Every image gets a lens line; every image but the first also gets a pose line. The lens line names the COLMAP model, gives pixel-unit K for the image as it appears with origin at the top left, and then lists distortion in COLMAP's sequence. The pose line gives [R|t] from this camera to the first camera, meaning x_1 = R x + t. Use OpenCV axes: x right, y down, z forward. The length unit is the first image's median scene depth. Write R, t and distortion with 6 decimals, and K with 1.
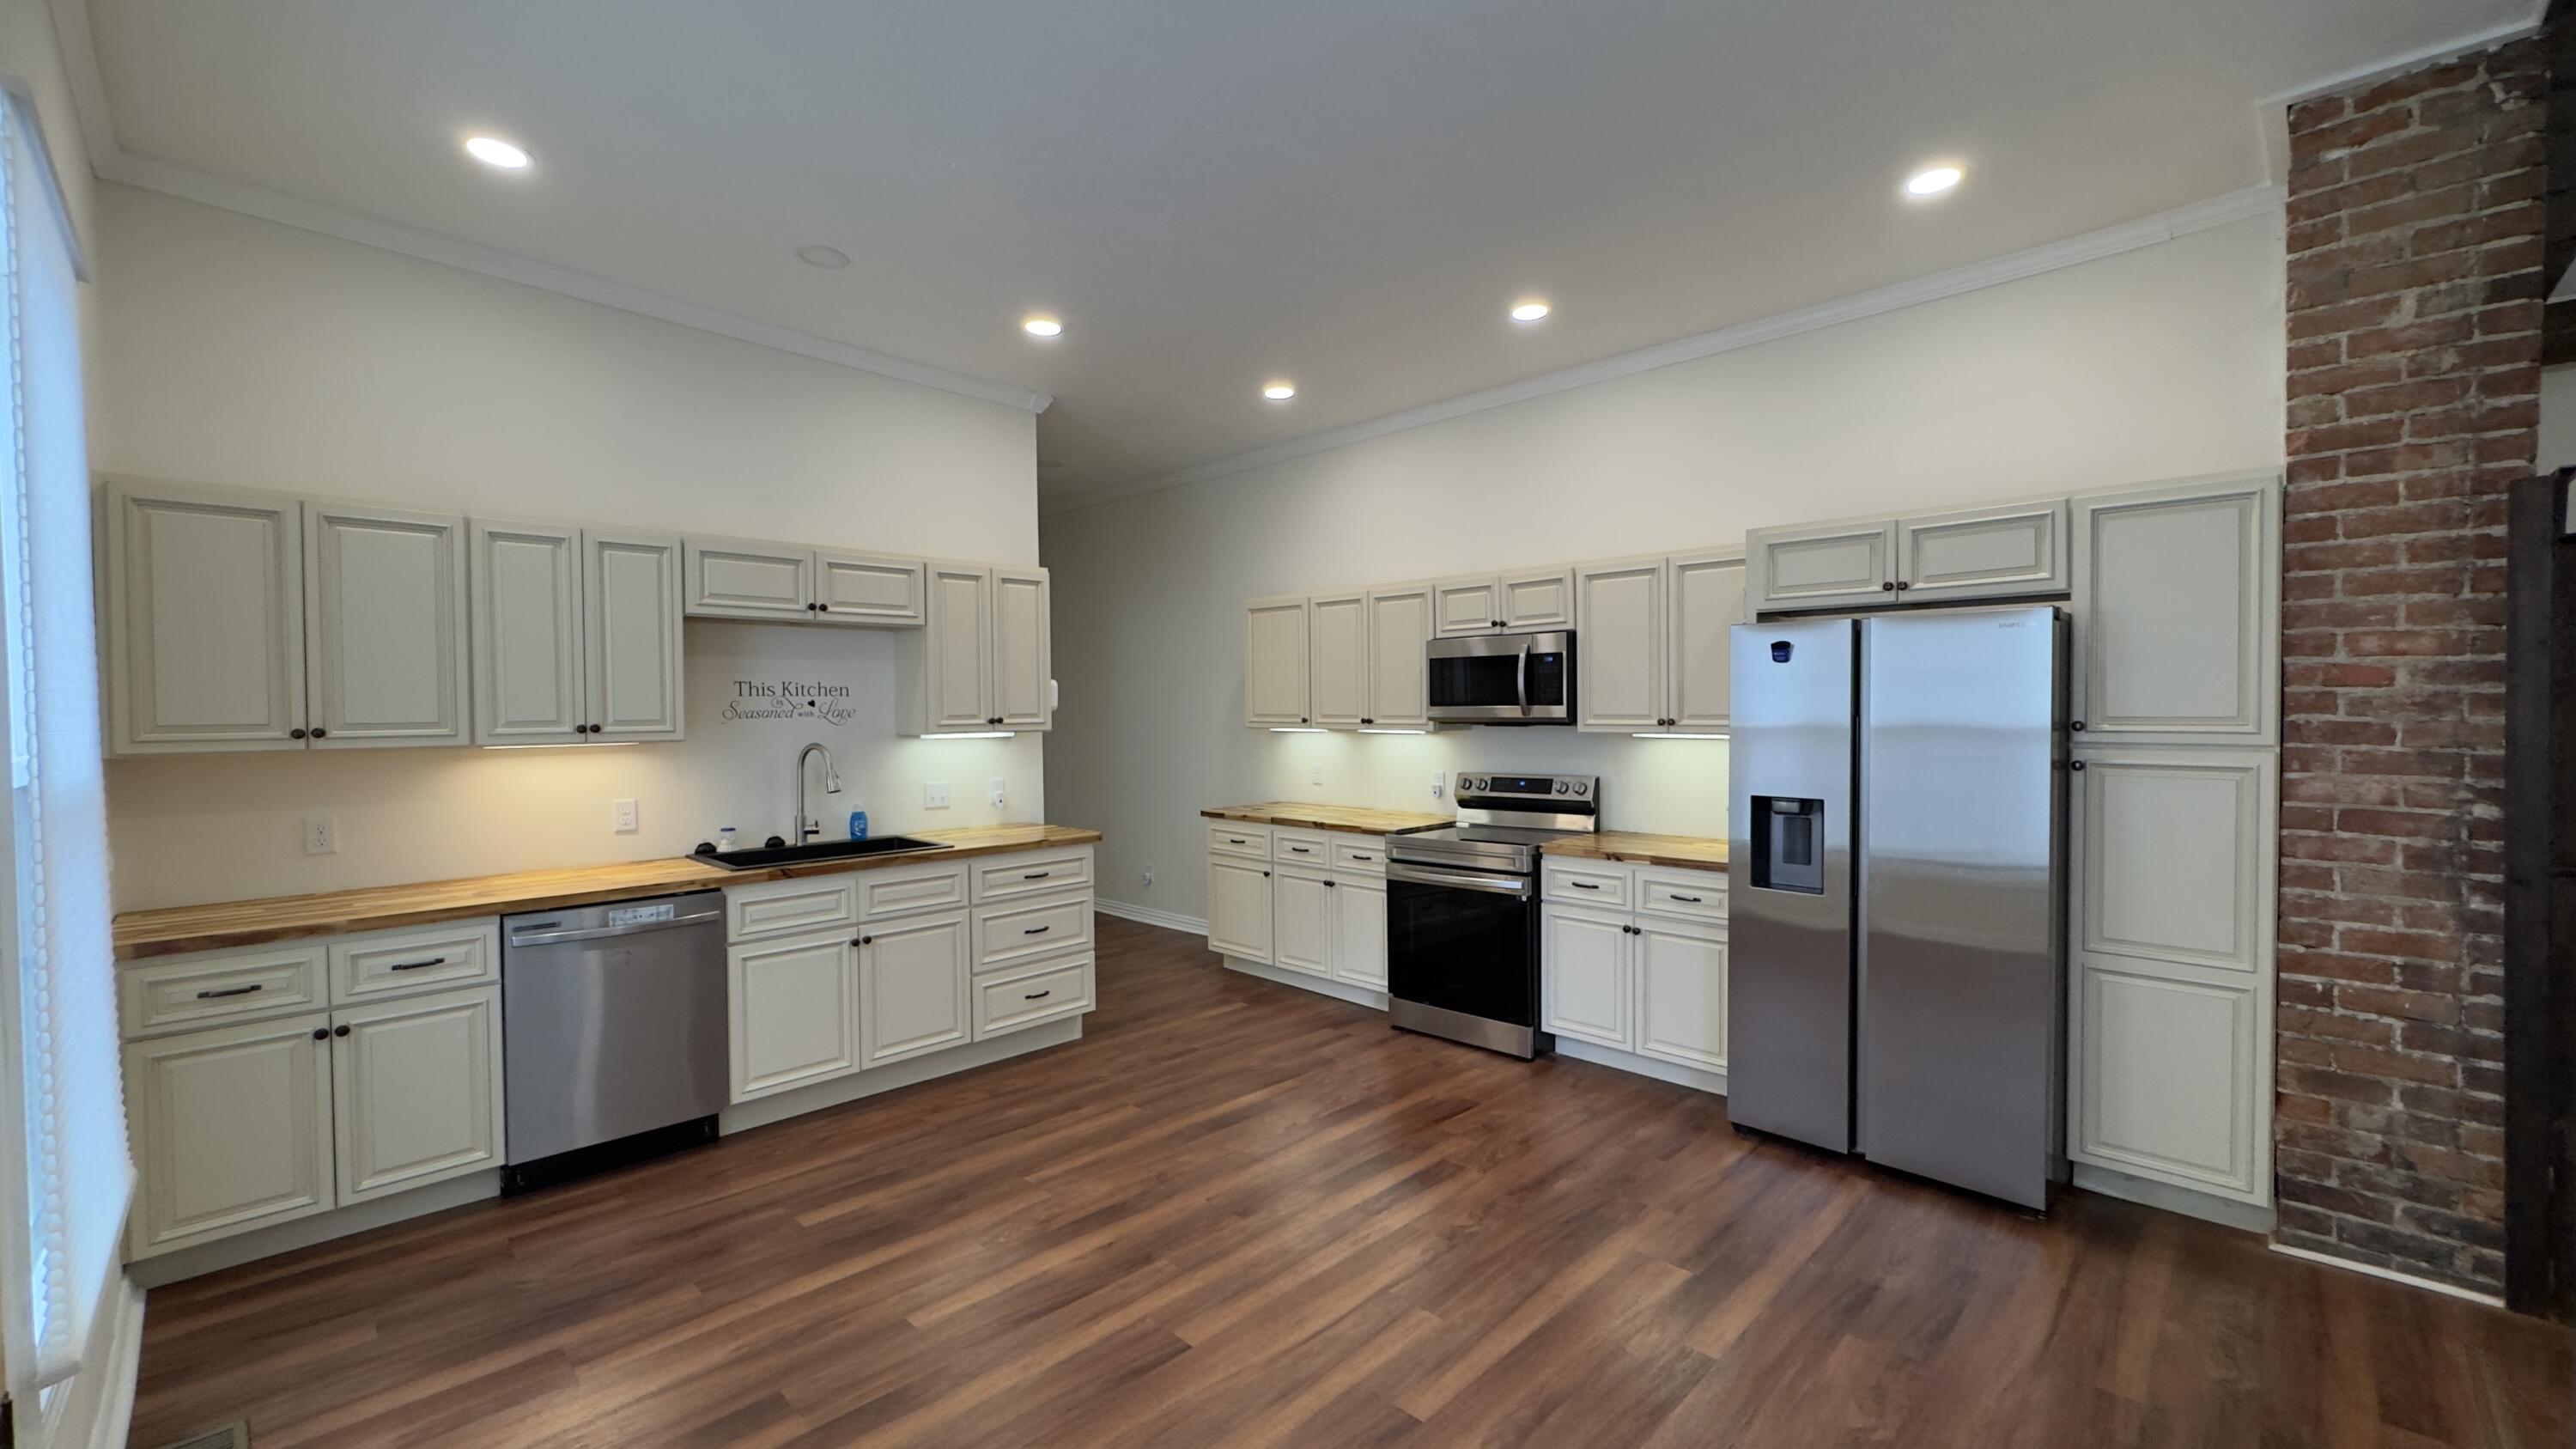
lens RADIAL K [[1026.2, 0, 1288.0], [0, 1026.2, 724.5], [0, 0, 1]] dist [-0.003415, -0.000534]
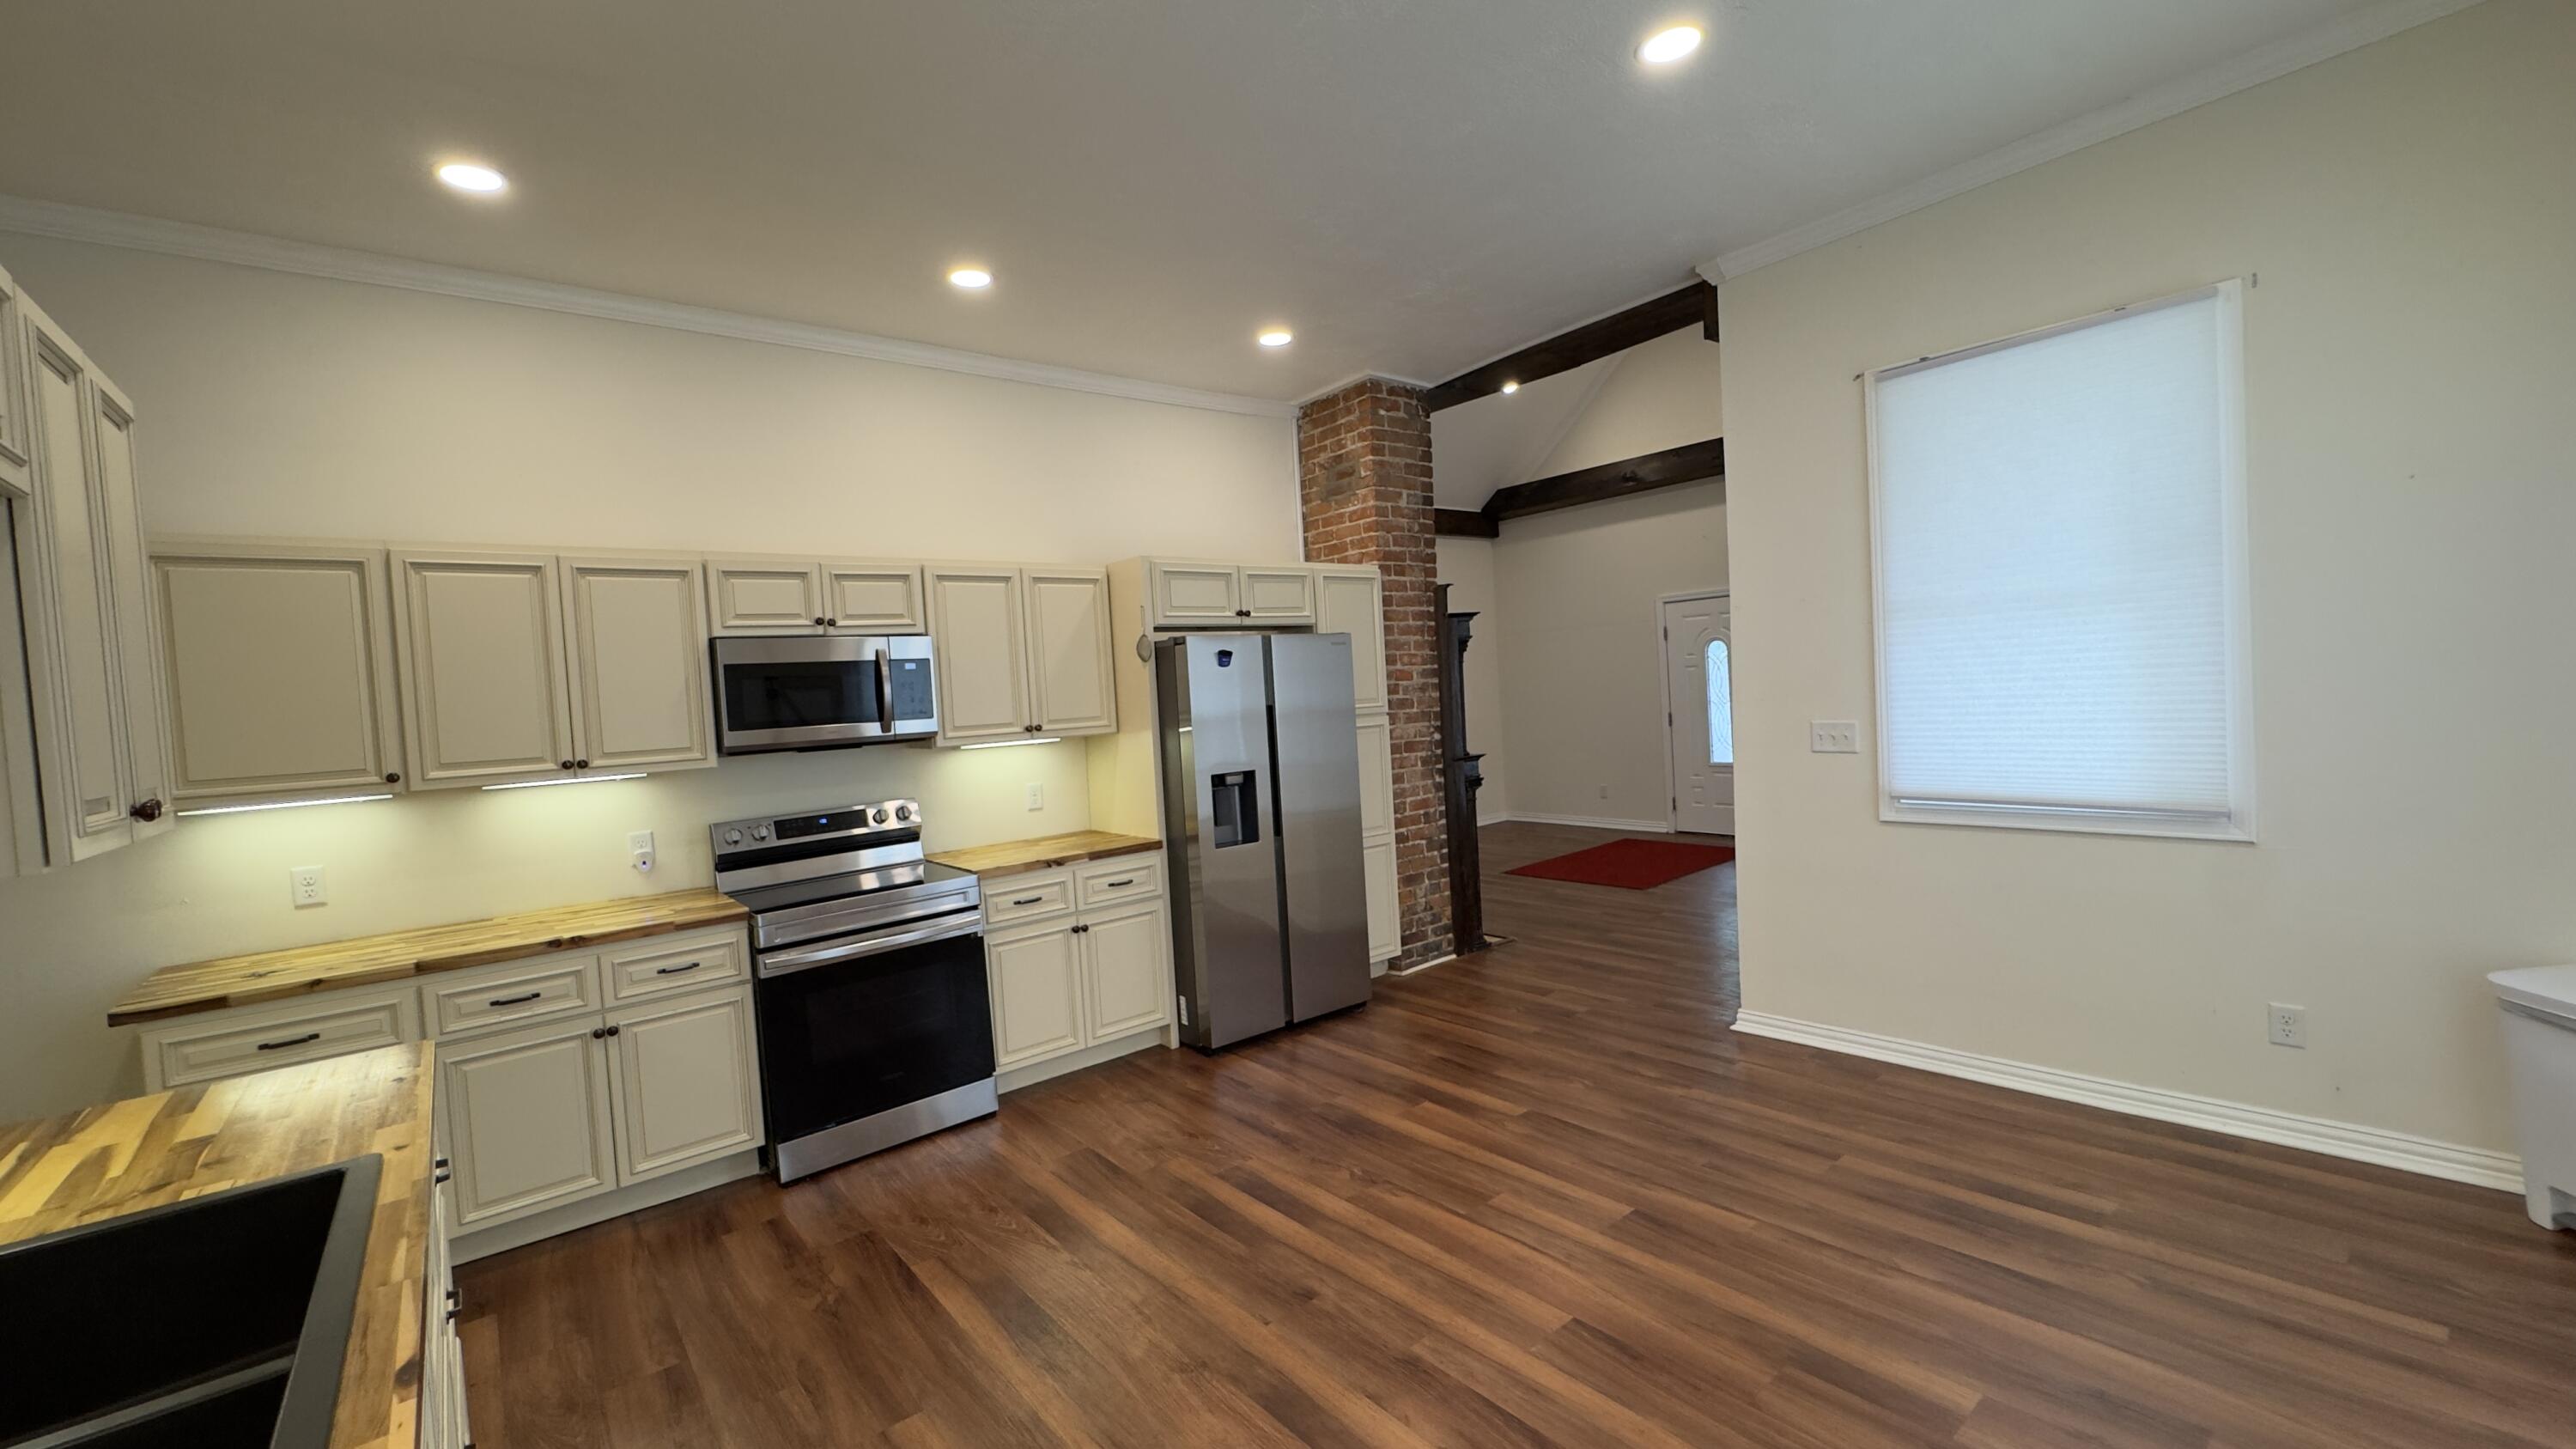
lens RADIAL K [[1026.2, 0, 1288.0], [0, 1026.2, 724.5], [0, 0, 1]] dist [-0.003415, -0.000534]
pose [[0.107297, -0.032024, 0.993711, -0.970663], [0.078866, 0.996606, 0.023601, -0.016065], [-0.991094, 0.075837, 0.109458, 0.988973]]
